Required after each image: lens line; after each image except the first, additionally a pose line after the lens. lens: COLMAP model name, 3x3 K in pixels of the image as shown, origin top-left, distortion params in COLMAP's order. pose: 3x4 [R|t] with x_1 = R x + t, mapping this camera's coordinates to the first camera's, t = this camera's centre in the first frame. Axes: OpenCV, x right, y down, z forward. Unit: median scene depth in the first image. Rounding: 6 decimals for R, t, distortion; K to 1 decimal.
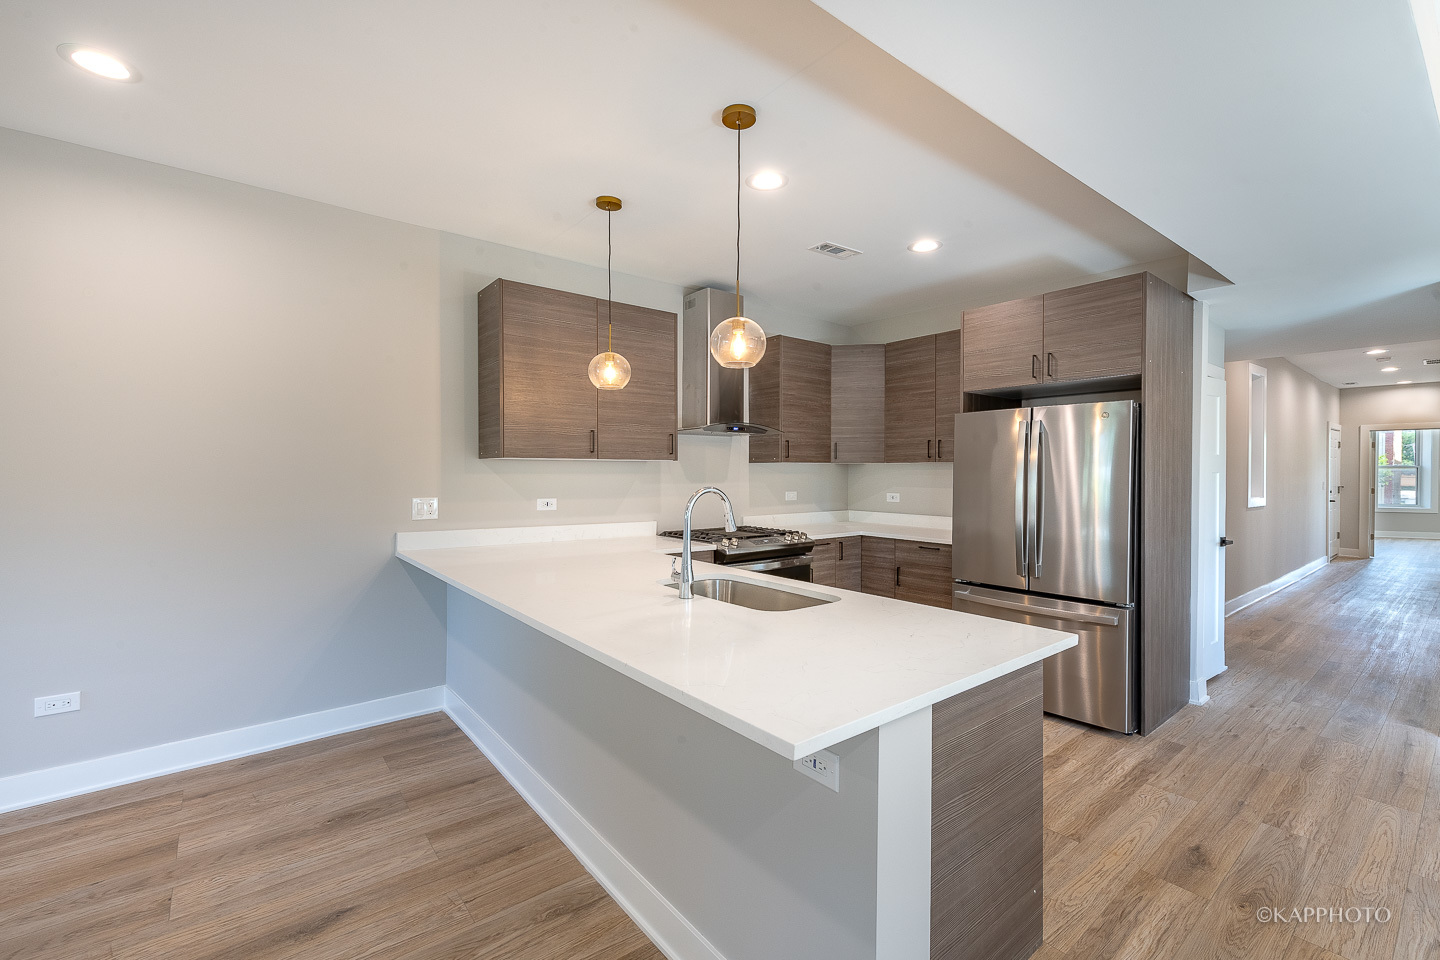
lens RADIAL K [[563.2, 0, 740.2], [0, 563.2, 479.0], [0, 0, 1]] dist [0.006445, -0.000054]
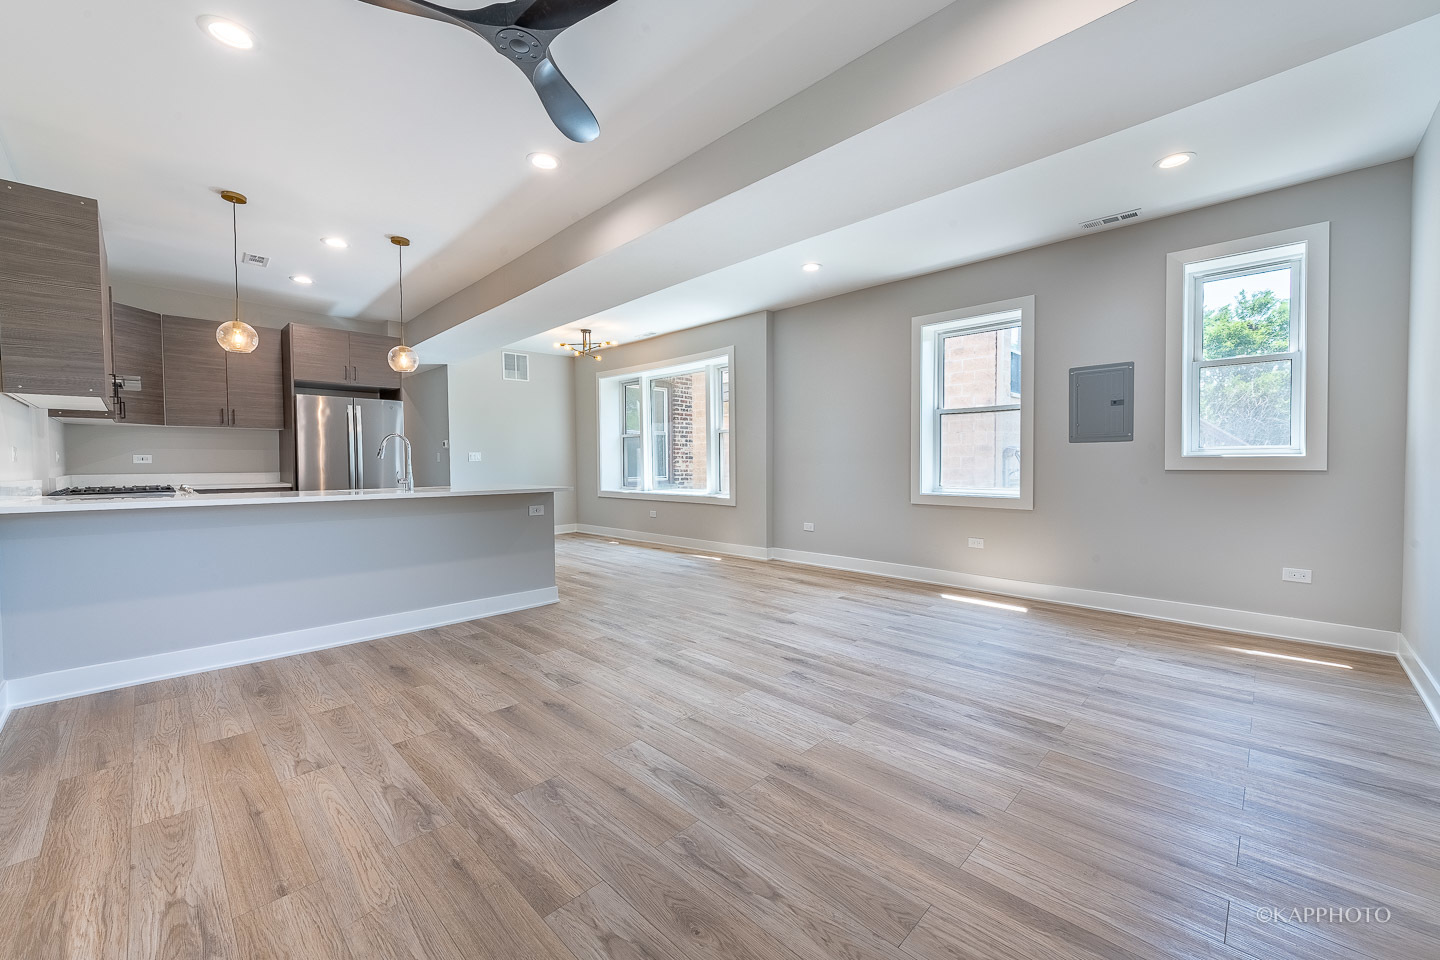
lens RADIAL K [[569.8, 0, 655.4], [0, 569.8, 471.9], [0, 0, 1]] dist [0.008846, -0.000281]
pose [[0.001264, -0.028454, 0.999594, -1.469570], [0.013417, 0.999506, 0.028435, 0.073168], [-0.999909, 0.013375, 0.001645, 0.106712]]
